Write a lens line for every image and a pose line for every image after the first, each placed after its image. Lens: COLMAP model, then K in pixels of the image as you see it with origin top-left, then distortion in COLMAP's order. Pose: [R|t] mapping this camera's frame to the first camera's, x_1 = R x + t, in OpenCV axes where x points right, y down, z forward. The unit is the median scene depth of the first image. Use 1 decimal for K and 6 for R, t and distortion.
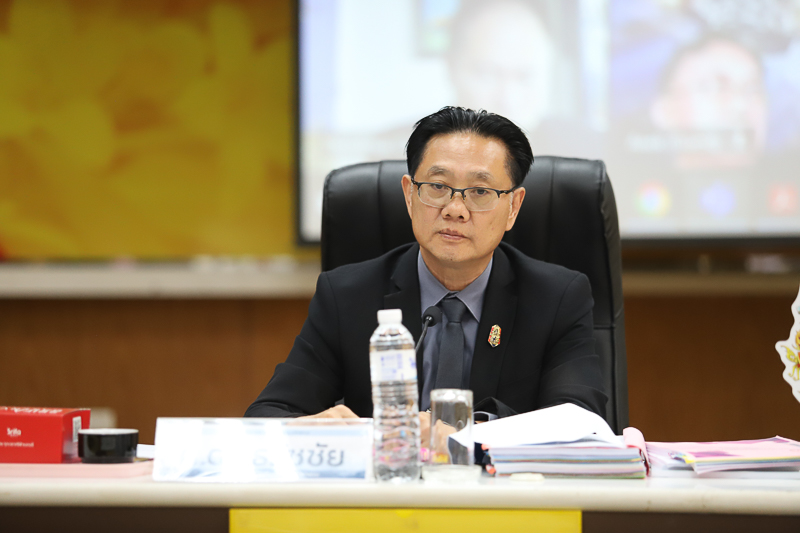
lens RADIAL K [[3521.1, 0, 402.1], [0, 3521.1, 264.2], [0, 0, 1]] dist [0.808375, 0.000000]
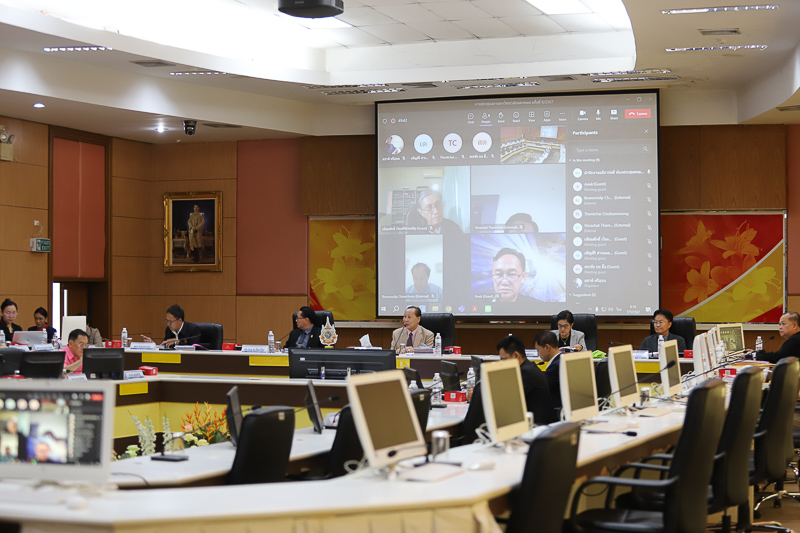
lens RADIAL K [[1632.8, 0, 396.6], [0, 1632.8, 261.7], [0, 0, 1]] dist [-0.323739, 0.000000]
pose [[0.971237, -0.000174, -0.238116, 1.100224], [-0.007066, 0.999538, -0.029550, -0.034968], [0.238012, 0.030383, 0.970787, -2.371231]]
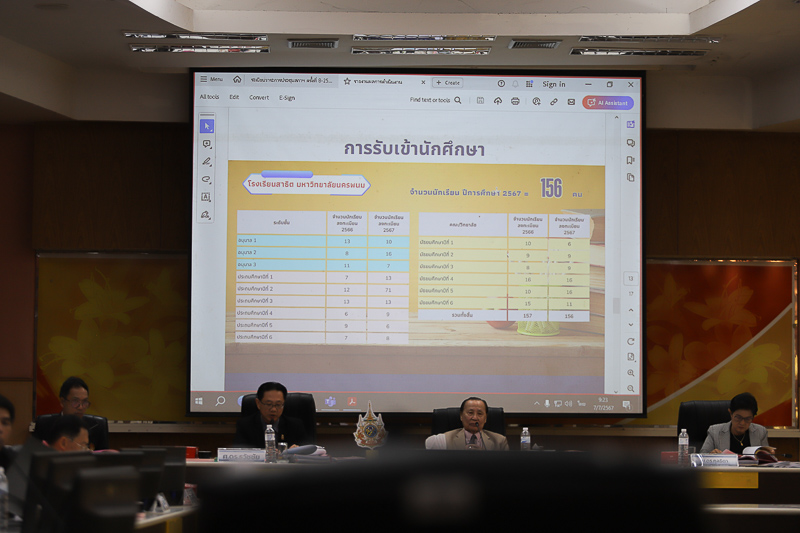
lens RADIAL K [[2249.4, 0, 403.7], [0, 2249.4, 269.6], [0, 0, 1]] dist [-0.118367, 0.000000]
pose [[0.990826, 0.019979, 0.133659, -0.219805], [-0.009578, 0.996907, -0.078009, 0.037592], [-0.134804, 0.076013, 0.987952, -1.868934]]
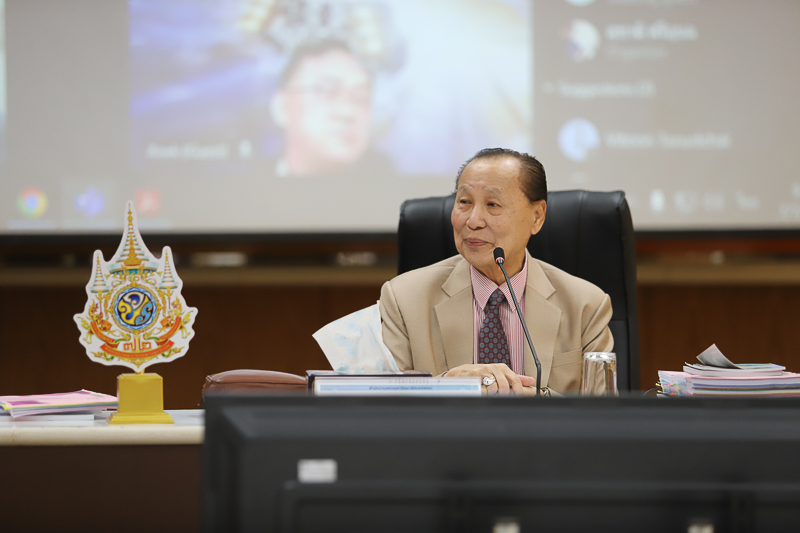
lens RADIAL K [[3521.1, 0, 400.8], [0, 3521.1, 265.6], [0, 0, 1]] dist [0.808375, 0.000000]
pose [[0.987556, -0.001138, 0.157263, 0.019430], [0.001231, 0.999999, -0.000491, 0.004888], [-0.157263, 0.000679, 0.987557, -0.296236]]
